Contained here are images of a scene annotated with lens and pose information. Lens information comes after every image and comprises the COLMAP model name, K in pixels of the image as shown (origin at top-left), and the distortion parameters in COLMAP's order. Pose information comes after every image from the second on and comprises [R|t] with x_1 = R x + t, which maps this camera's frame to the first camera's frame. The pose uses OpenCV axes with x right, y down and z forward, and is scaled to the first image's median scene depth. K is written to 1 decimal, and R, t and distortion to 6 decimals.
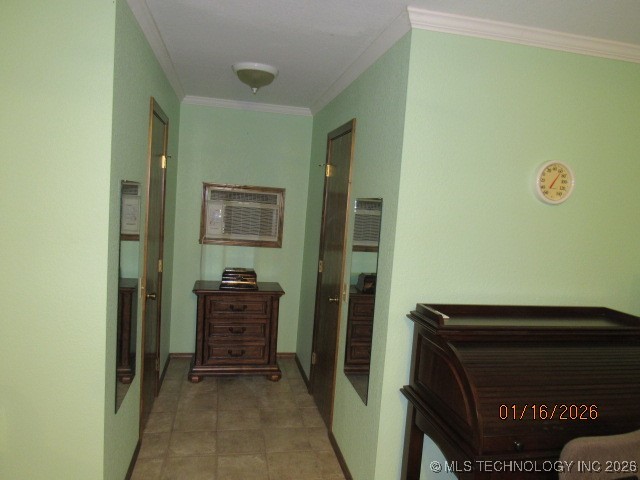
lens RADIAL K [[456.9, 0, 319.9], [0, 456.9, 240.8], [0, 0, 1]] dist [-0.008953, -0.016707]
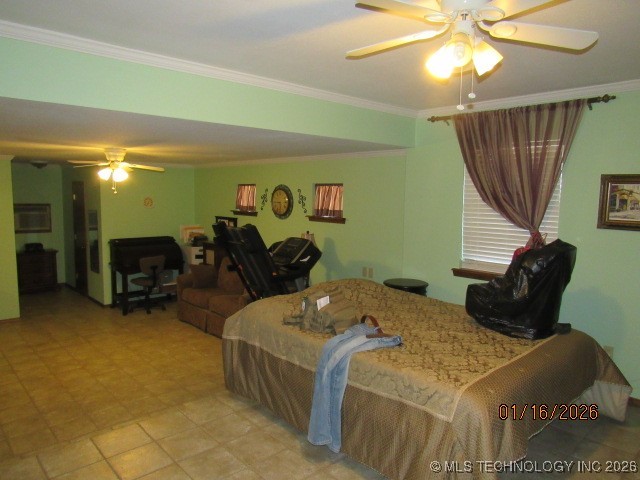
lens RADIAL K [[456.9, 0, 321.6], [0, 456.9, 242.8], [0, 0, 1]] dist [-0.008953, -0.016707]
pose [[0.855618, -0.110839, 0.505602, -0.088094], [0.089239, 0.993765, 0.066838, 0.035321], [-0.509857, -0.012068, 0.860174, -1.444576]]
